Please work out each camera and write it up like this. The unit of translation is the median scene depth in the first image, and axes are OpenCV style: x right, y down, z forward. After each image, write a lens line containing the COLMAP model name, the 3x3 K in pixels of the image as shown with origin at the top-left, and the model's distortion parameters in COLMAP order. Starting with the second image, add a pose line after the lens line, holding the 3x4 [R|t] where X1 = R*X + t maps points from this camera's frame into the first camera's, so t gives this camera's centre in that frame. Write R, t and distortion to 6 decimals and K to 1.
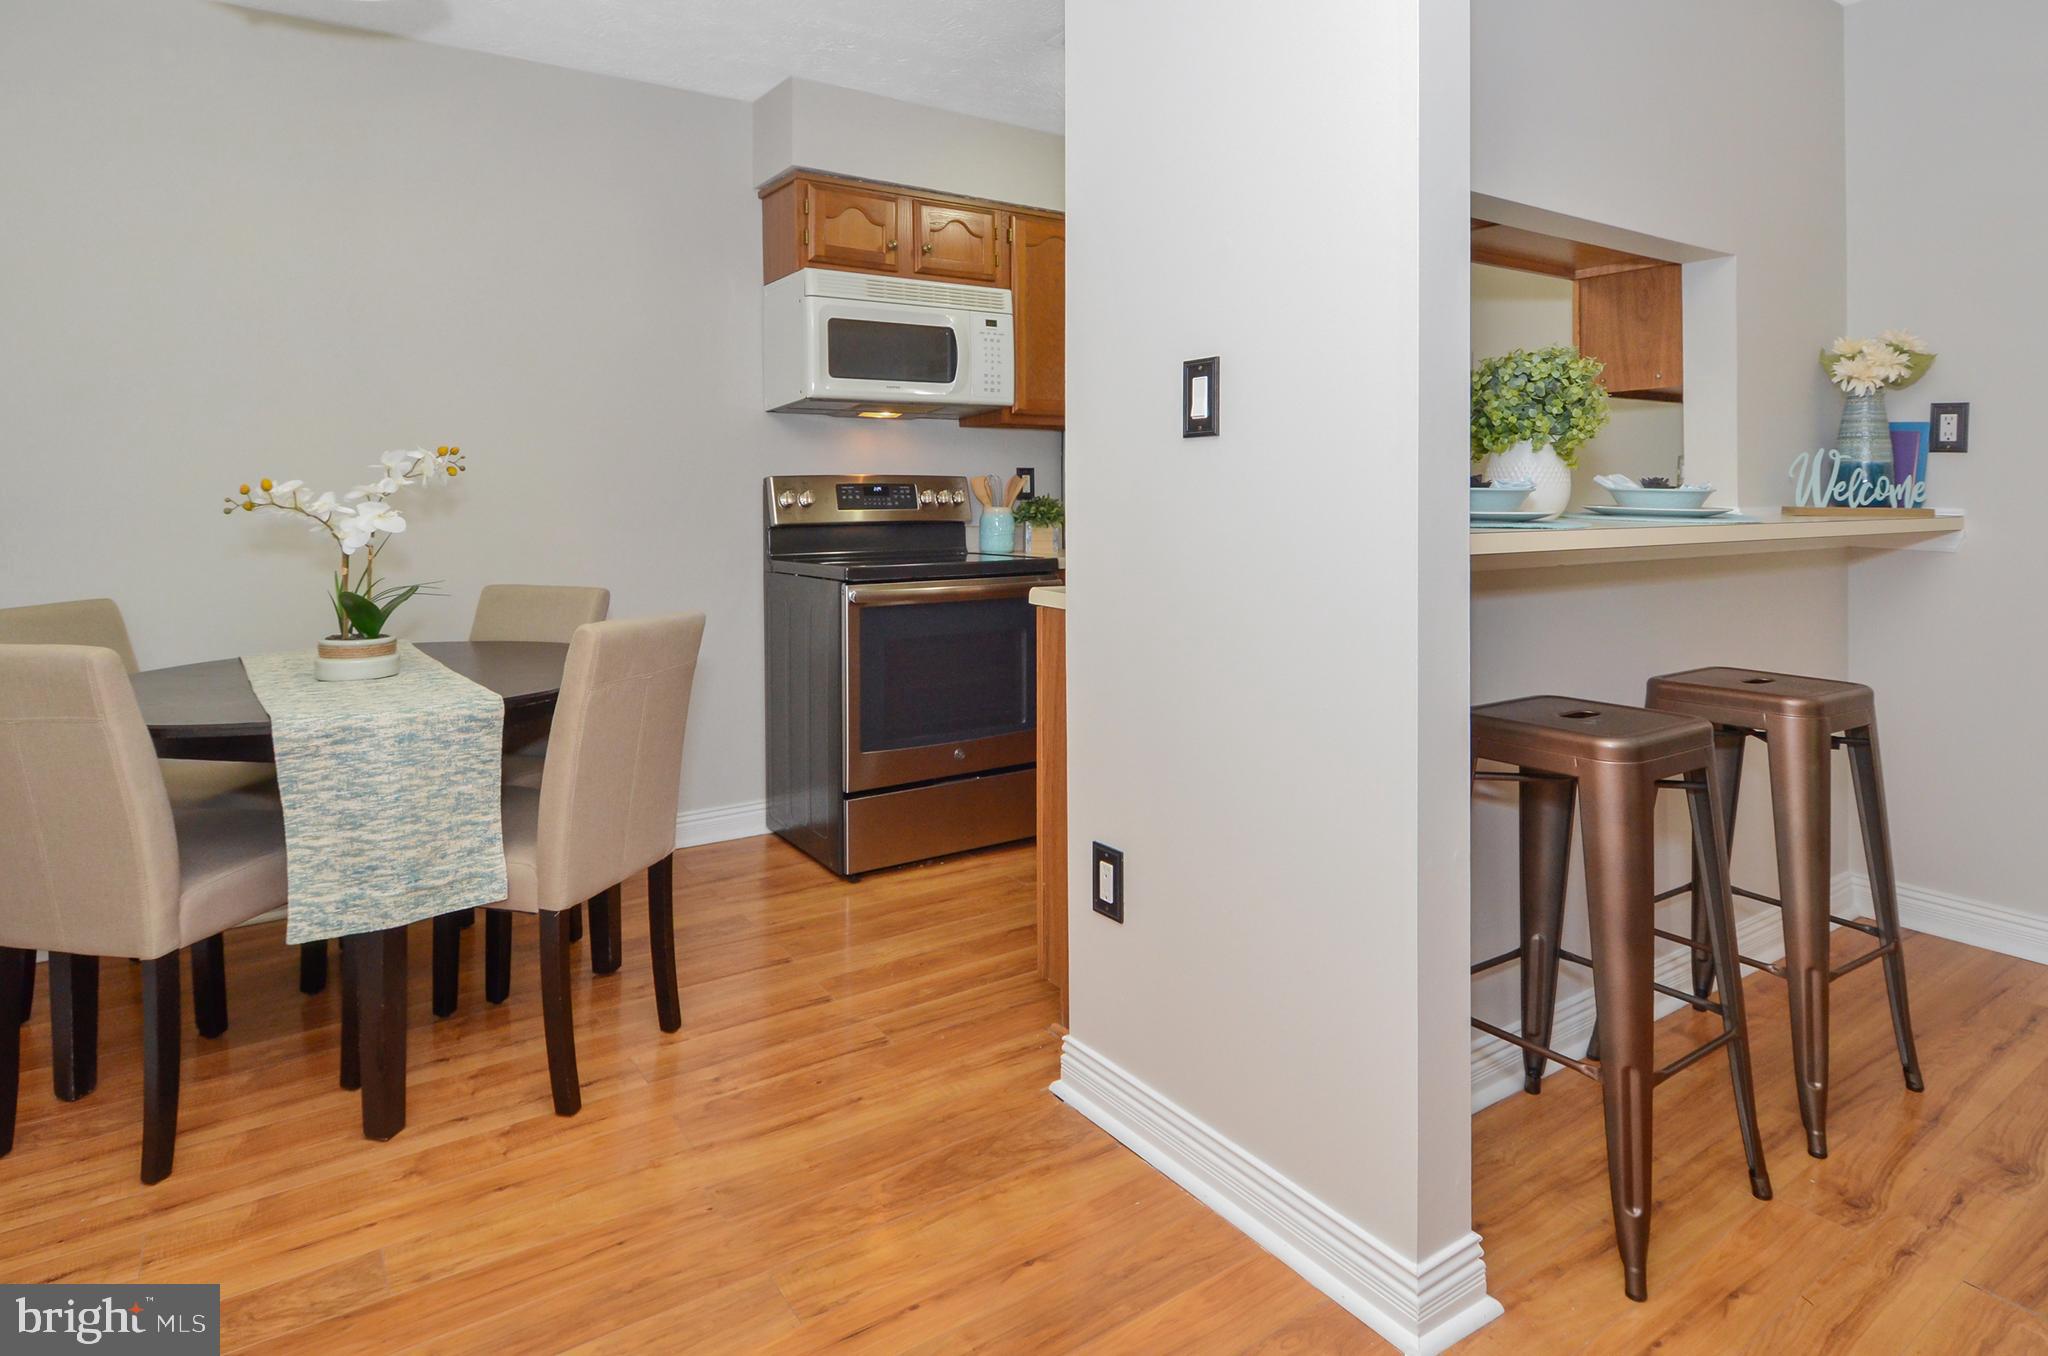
lens RADIAL K [[1122.6, 0, 1024.2], [0, 1122.6, 489.8], [0, 0, 1]] dist [-0.000801, -0.010546]
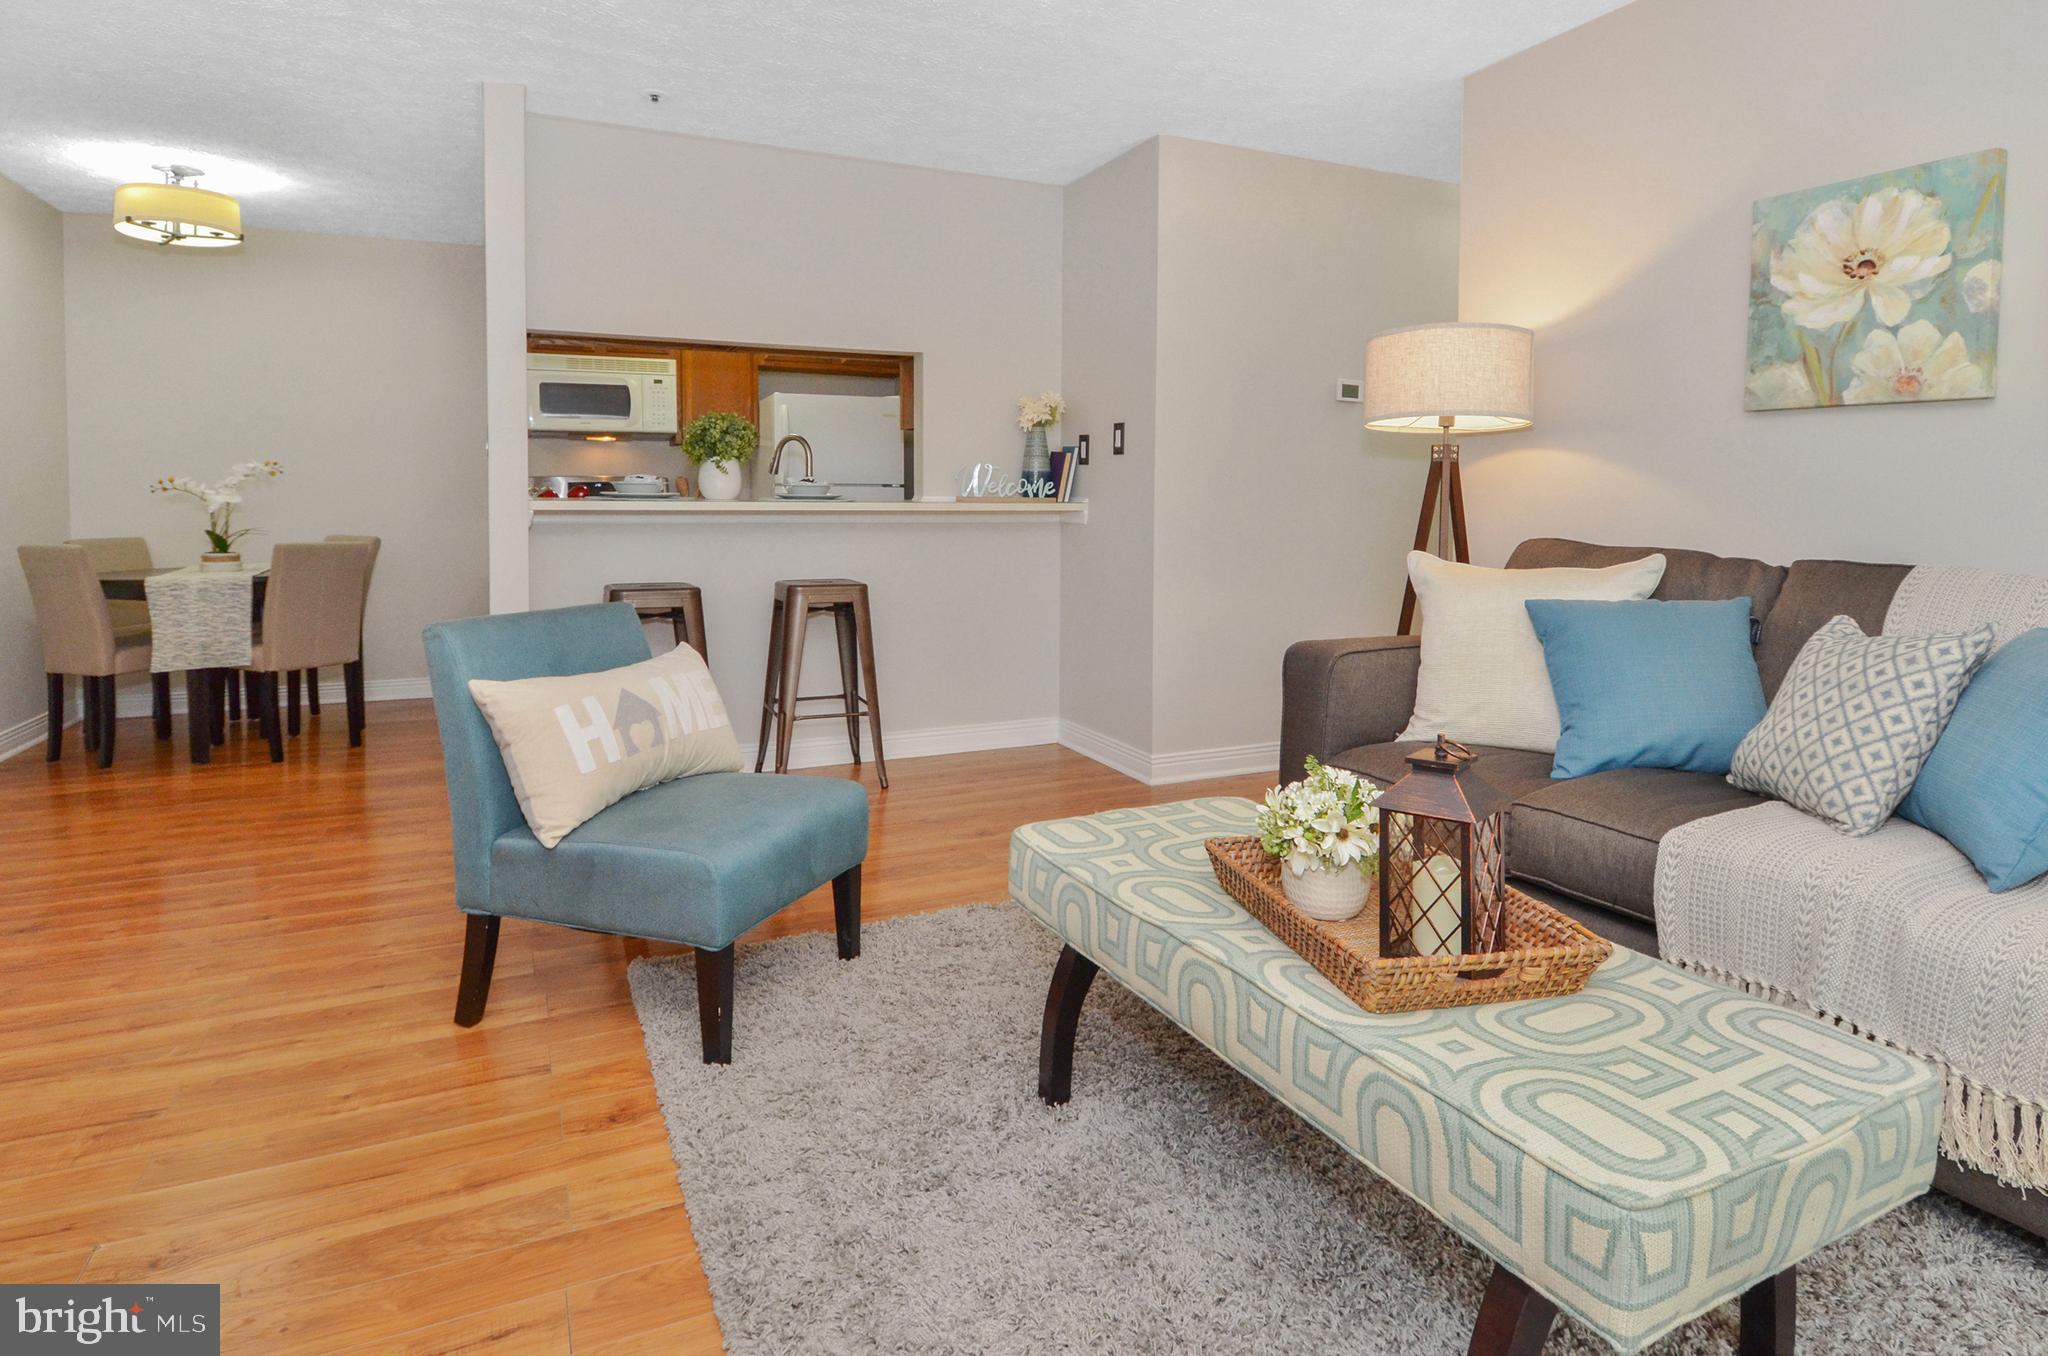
lens RADIAL K [[1122.6, 0, 982.0], [0, 1122.6, 497.9], [0, 0, 1]] dist [-0.000801, -0.010546]
pose [[0.984791, 0.008463, -0.173536, 1.296426], [-0.008544, 0.999963, 0.000283, 0.022091], [0.173533, 0.001204, 0.984827, -0.889202]]
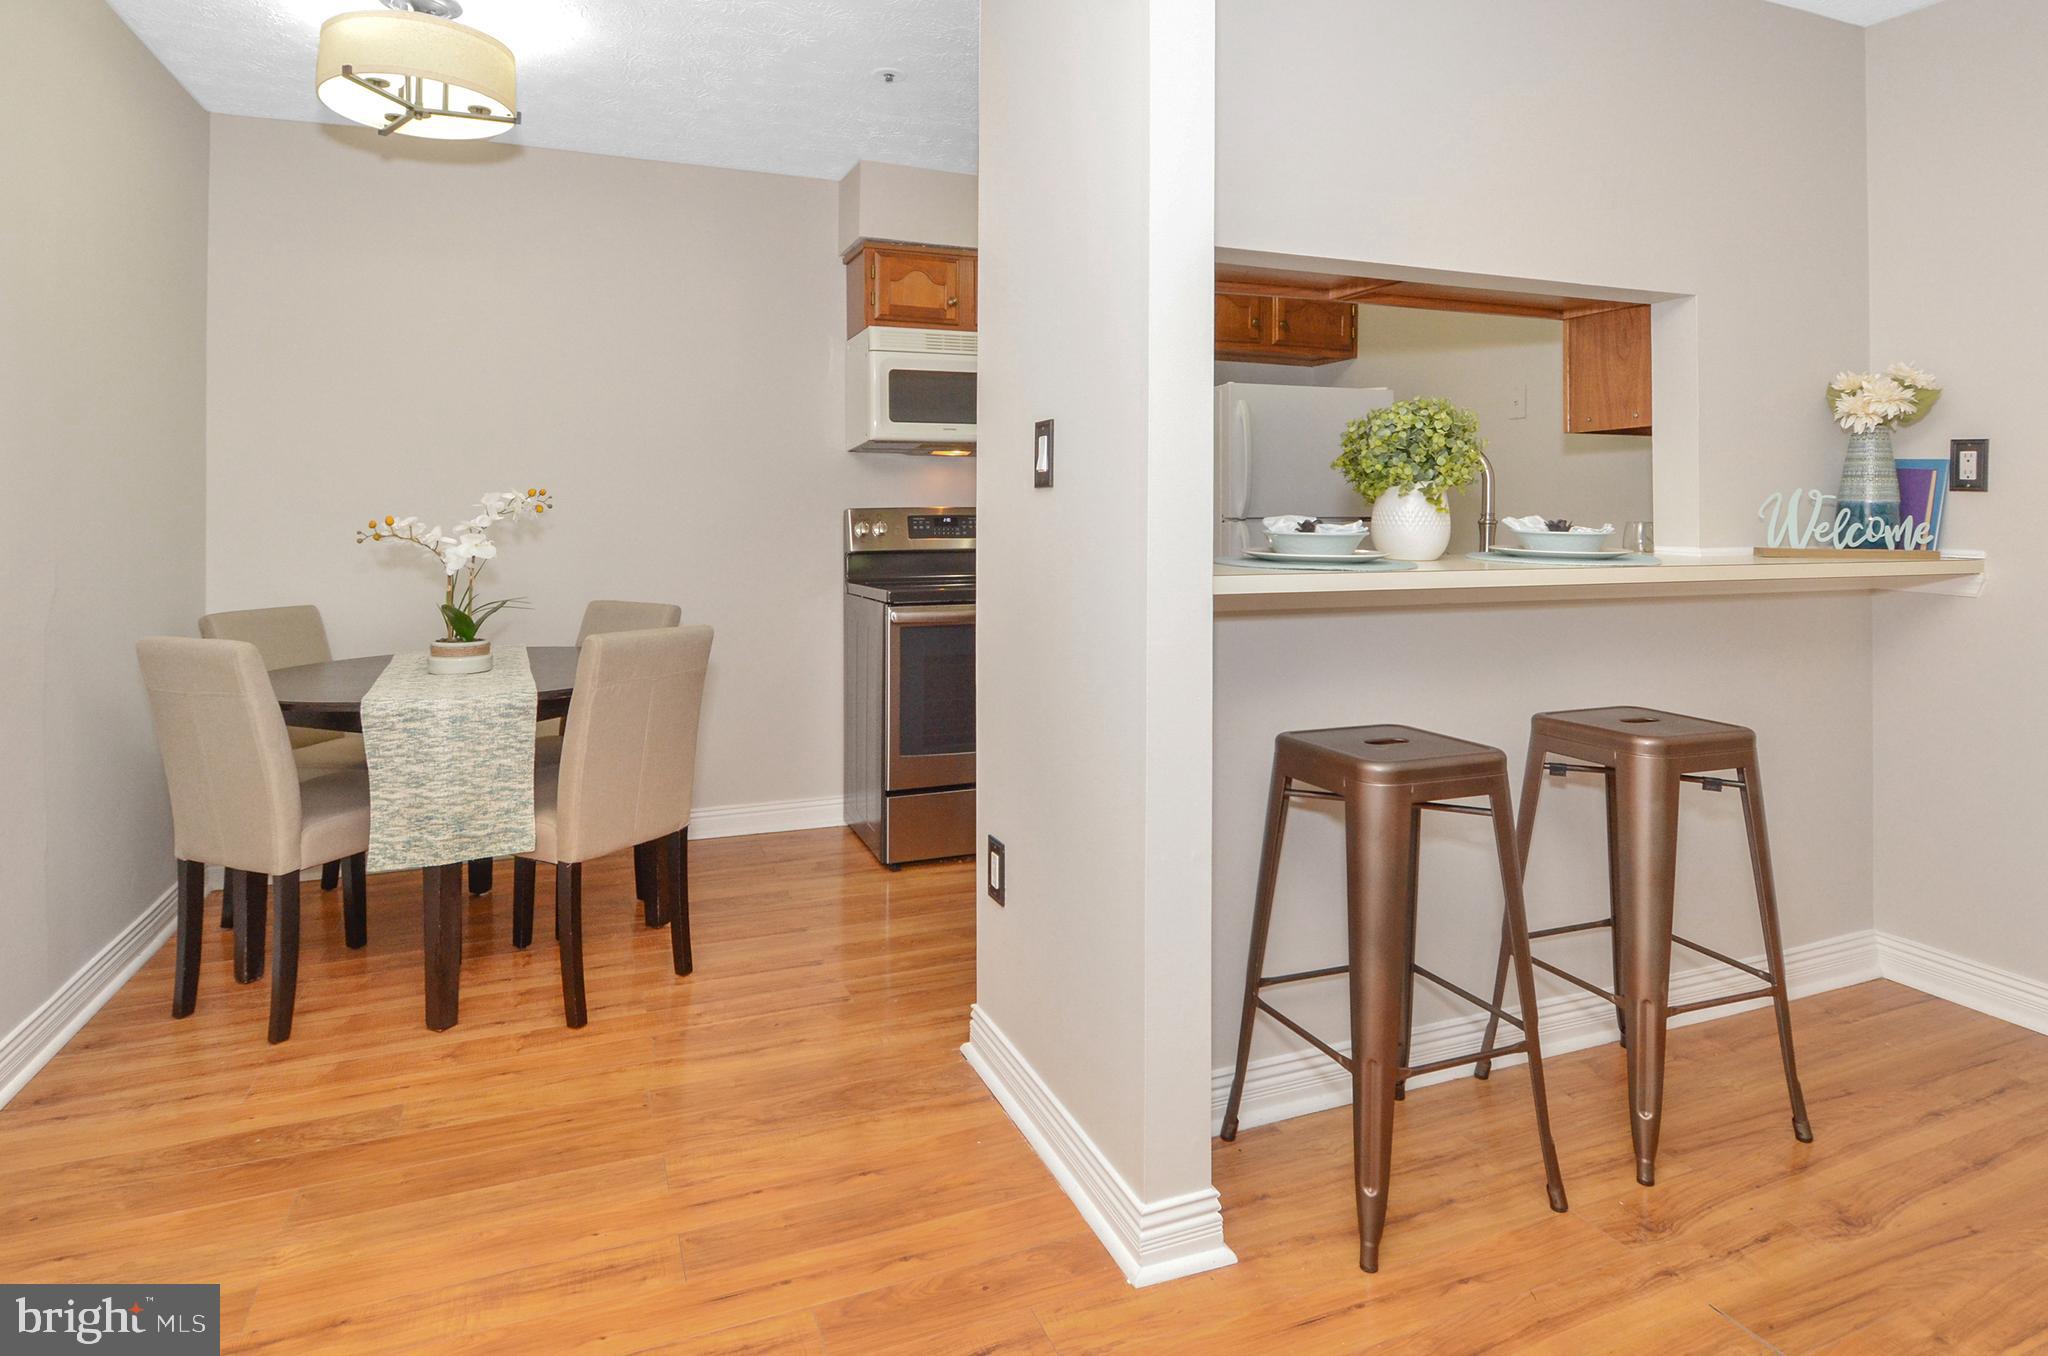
lens RADIAL K [[1122.6, 0, 1029.8], [0, 1122.6, 489.4], [0, 0, 1]] dist [-0.000801, -0.010546]
pose [[0.978819, -0.000357, -0.204727, 0.325057], [-0.003465, 0.999826, -0.018307, -0.020215], [0.204698, 0.018629, 0.978648, -0.123480]]
